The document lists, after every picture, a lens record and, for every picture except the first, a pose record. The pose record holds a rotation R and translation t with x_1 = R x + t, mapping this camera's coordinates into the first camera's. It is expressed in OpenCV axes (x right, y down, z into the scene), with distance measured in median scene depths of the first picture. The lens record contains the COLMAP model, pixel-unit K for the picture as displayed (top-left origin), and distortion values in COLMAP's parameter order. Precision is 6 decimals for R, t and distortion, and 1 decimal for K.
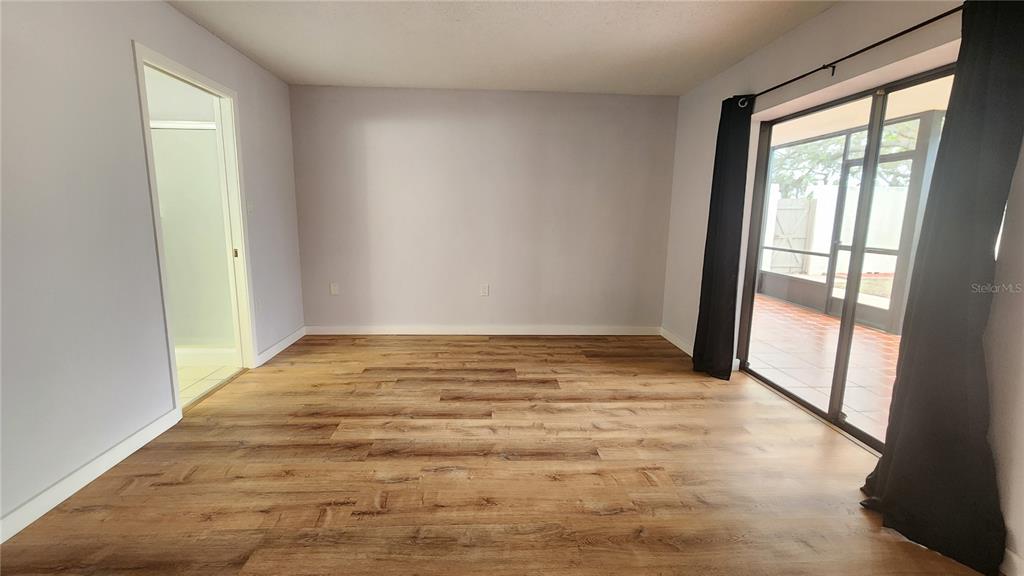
lens RADIAL K [[419.0, 0, 505.0], [0, 419.0, 281.0], [0, 0, 1]] dist [0.001418, 0.000182]
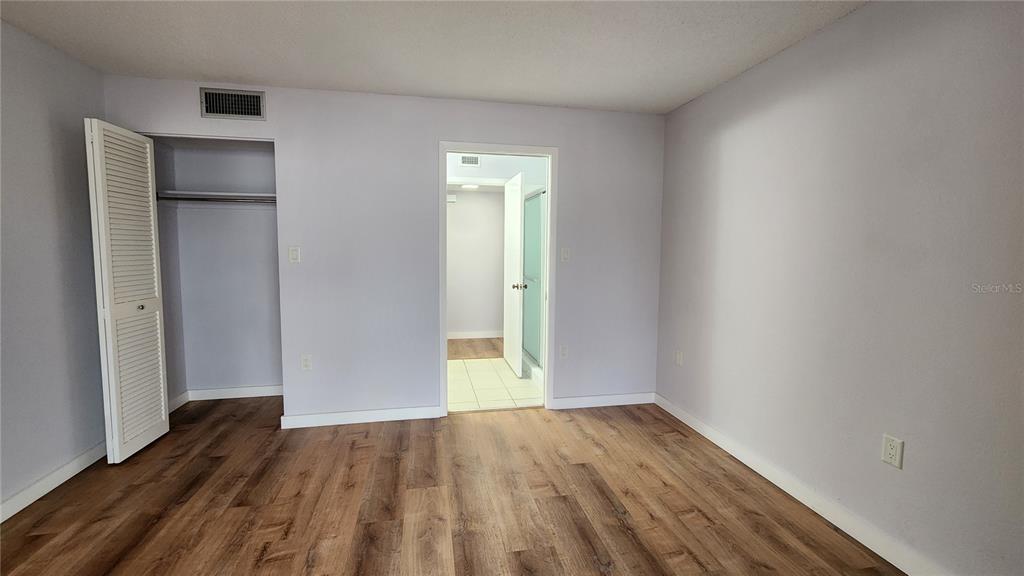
lens RADIAL K [[419.0, 0, 505.0], [0, 419.0, 281.0], [0, 0, 1]] dist [0.001418, 0.000182]
pose [[0.142710, 0.062823, -0.987769, 0.400581], [-0.165742, 0.985409, 0.038727, -0.130070], [0.975789, 0.158188, 0.151040, 0.729612]]
